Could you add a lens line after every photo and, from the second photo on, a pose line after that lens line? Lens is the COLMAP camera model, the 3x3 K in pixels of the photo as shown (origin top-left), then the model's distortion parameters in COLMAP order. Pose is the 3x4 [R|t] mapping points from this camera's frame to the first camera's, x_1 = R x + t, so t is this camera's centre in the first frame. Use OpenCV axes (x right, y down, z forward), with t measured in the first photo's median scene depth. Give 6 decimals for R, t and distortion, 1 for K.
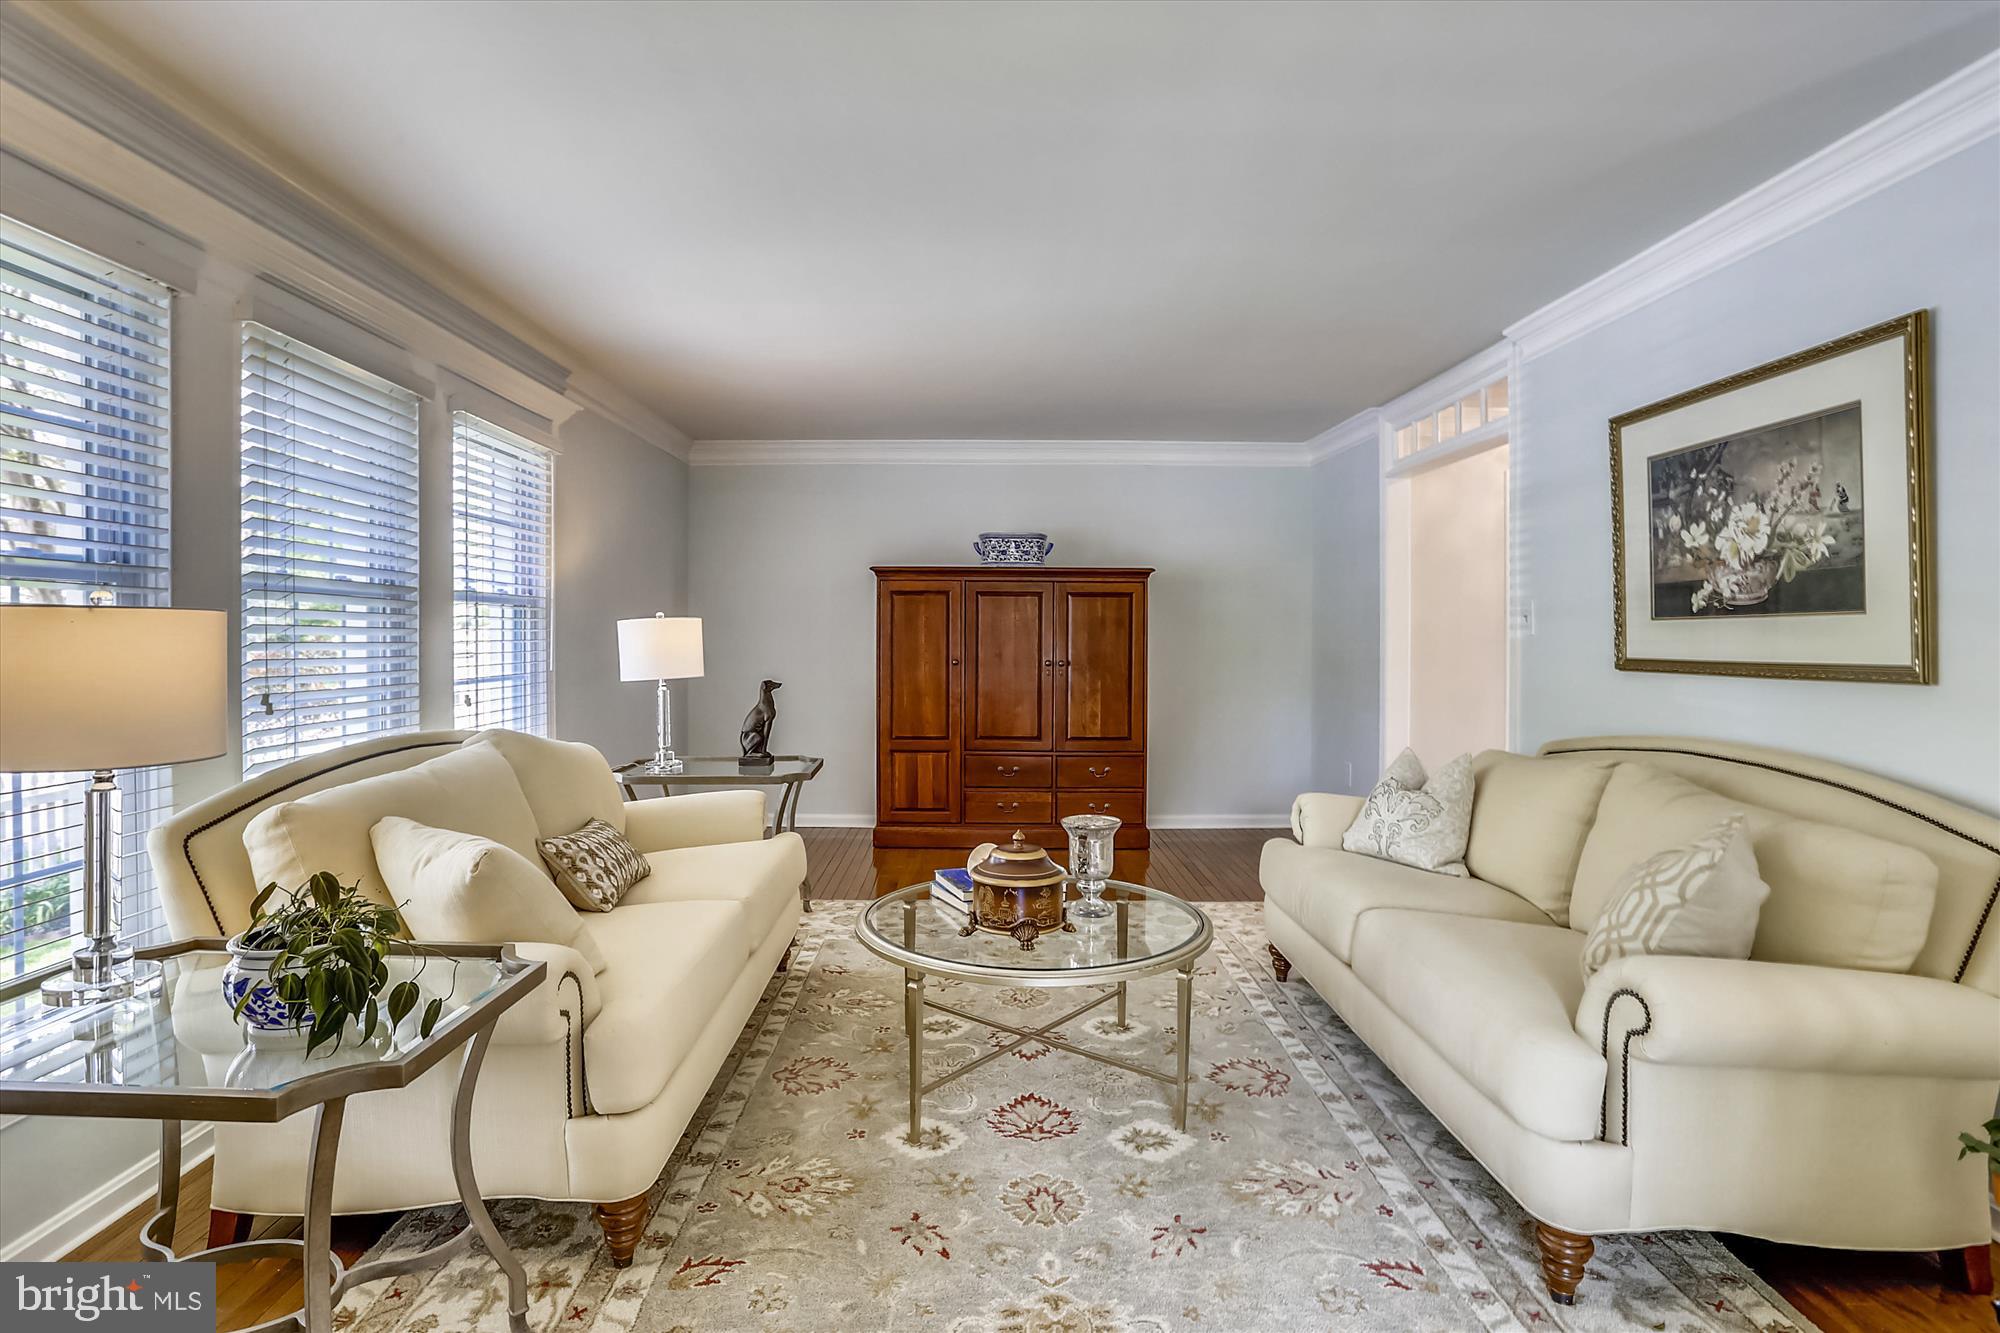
lens RADIAL K [[994.9, 0, 953.1], [0, 994.9, 631.0], [0, 0, 1]] dist [-0.050378, 0.021613]
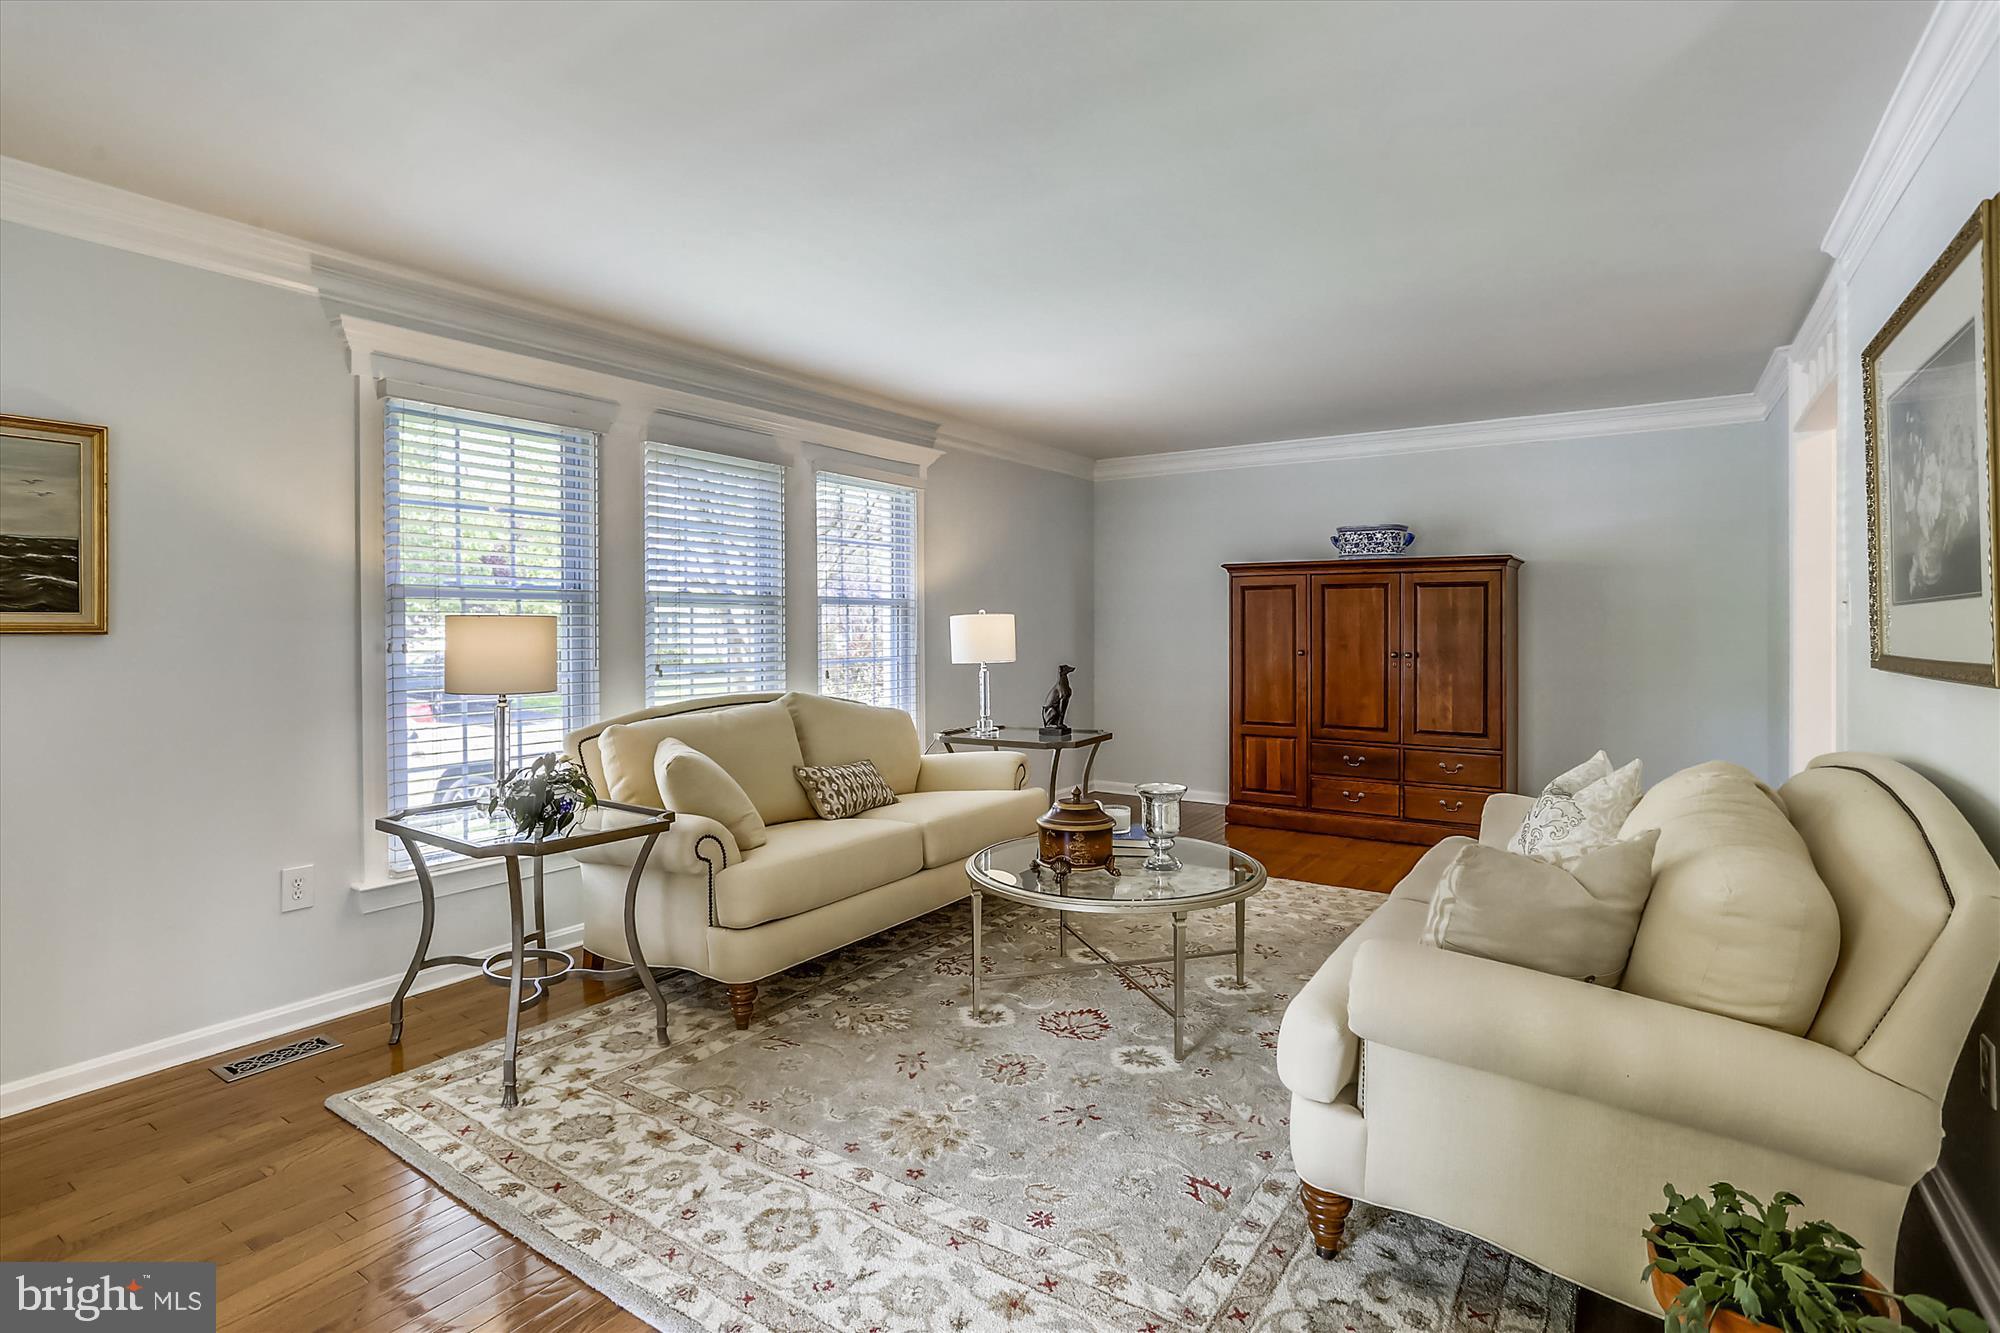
lens RADIAL K [[985.1, 0, 1006.0], [0, 985.1, 630.7], [0, 0, 1]] dist [-0.024372, 0.002801]
pose [[0.830352, -0.001571, -0.557236, 0.429589], [0.006183, 0.999960, 0.006395, -0.000356], [0.557204, -0.008756, 0.830329, -0.034641]]
